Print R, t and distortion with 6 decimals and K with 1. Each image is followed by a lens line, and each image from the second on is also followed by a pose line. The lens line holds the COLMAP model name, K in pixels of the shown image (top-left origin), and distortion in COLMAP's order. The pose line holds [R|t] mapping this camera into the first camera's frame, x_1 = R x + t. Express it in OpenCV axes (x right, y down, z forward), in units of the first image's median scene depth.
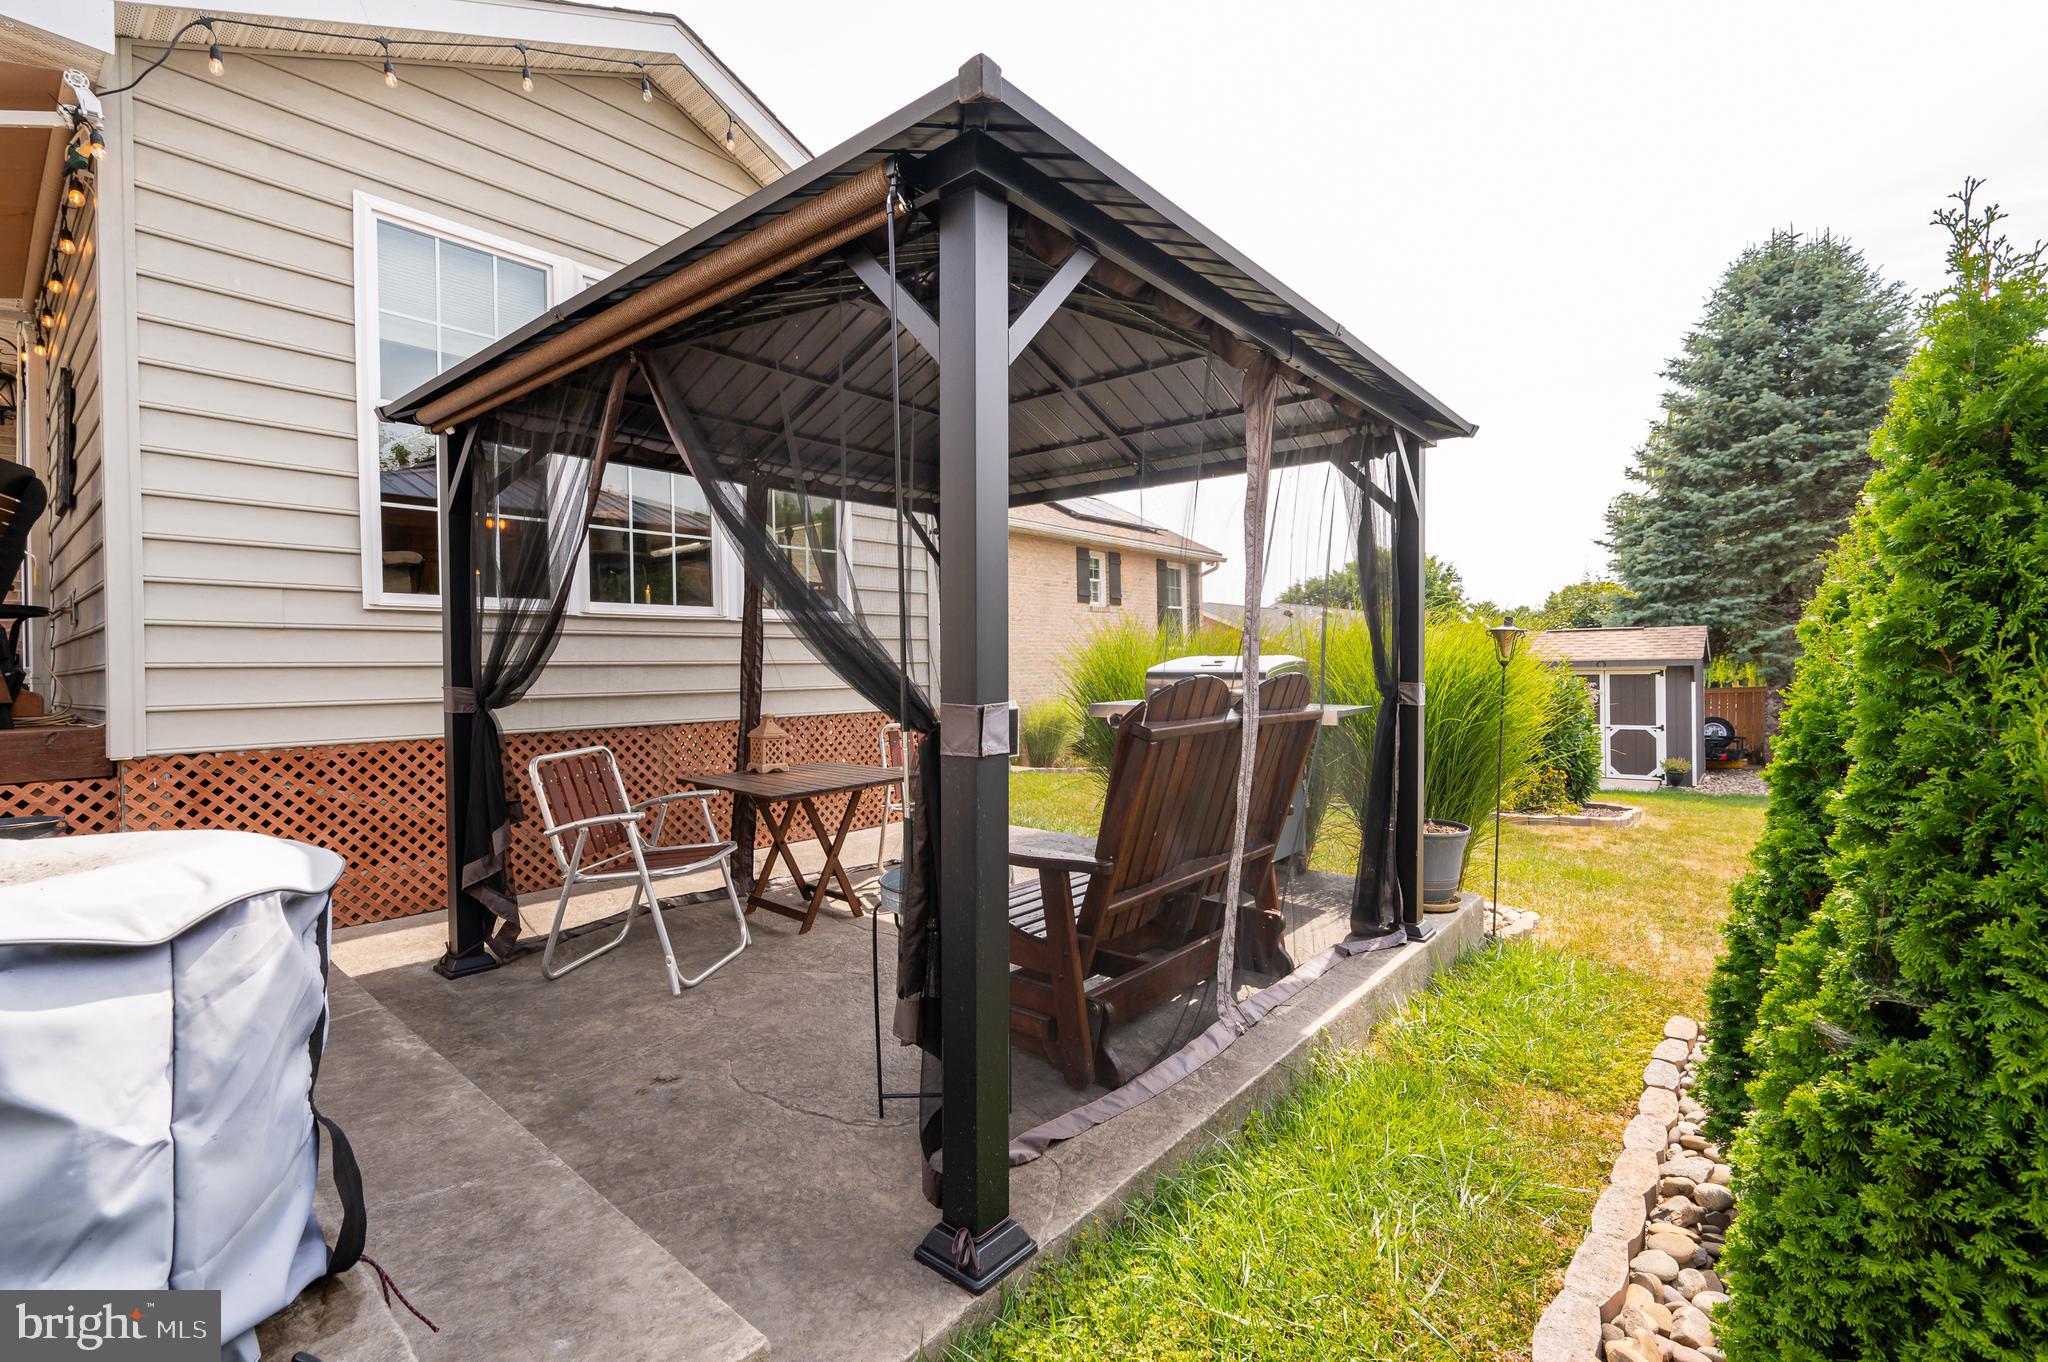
lens RADIAL K [[918.0, 0, 1013.1], [0, 918.0, 674.2], [0, 0, 1]] dist [-0.001687, -0.000024]
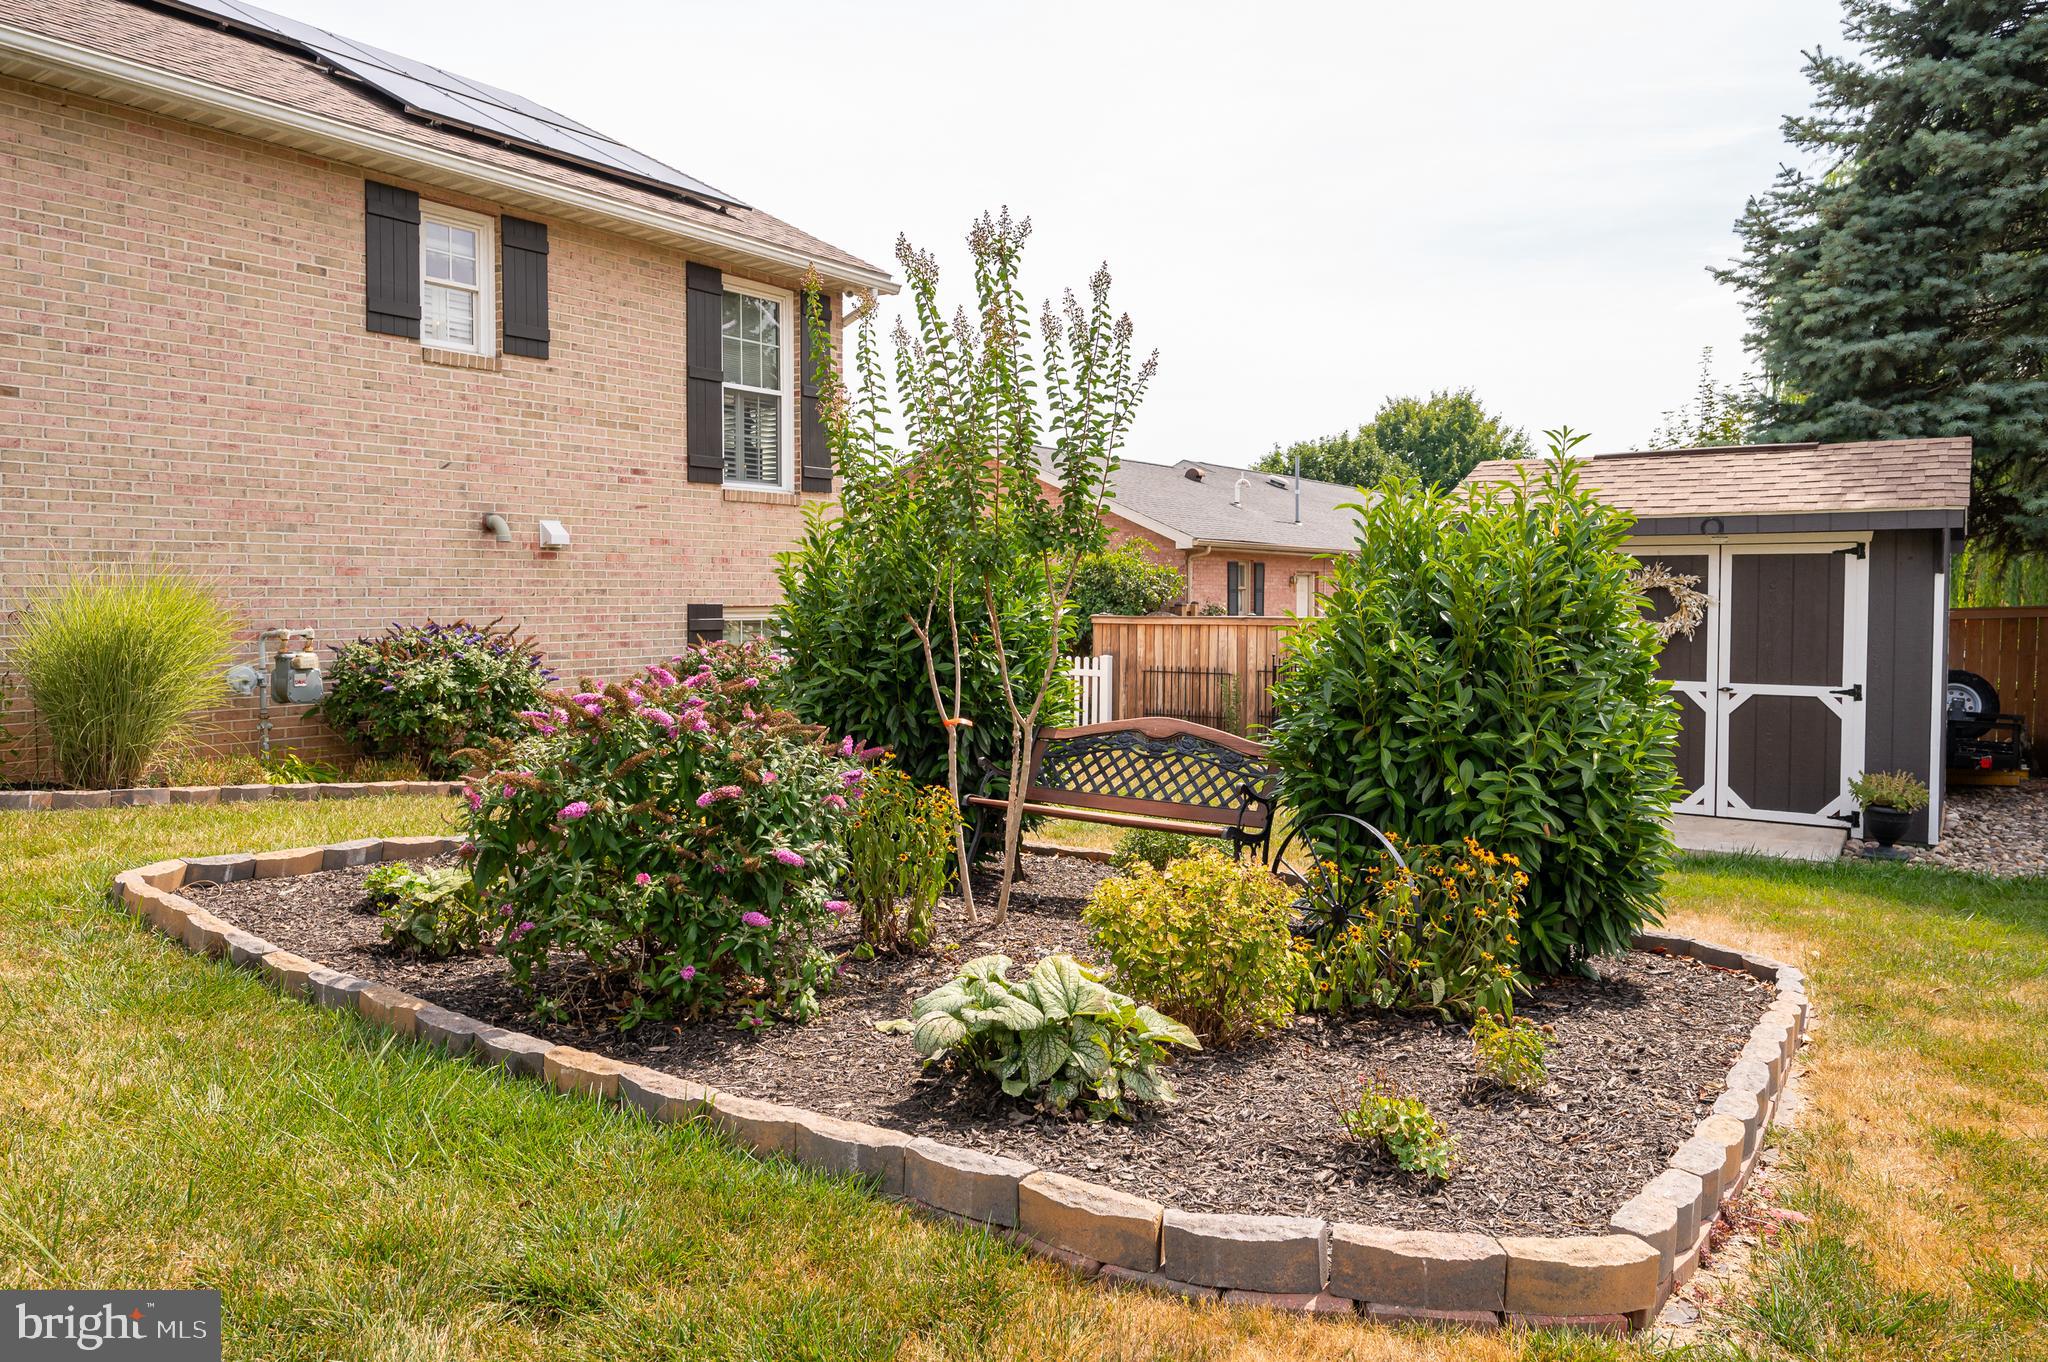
lens RADIAL K [[1424.9, 0, 1026.3], [0, 1424.9, 637.8], [0, 0, 1]] dist [0.005311, 0.000928]
pose [[0.994332, 0.014222, 0.105364, 0.259833], [-0.017004, 0.999529, 0.025549, 0.022836], [-0.104951, -0.027196, 0.994105, 0.385269]]
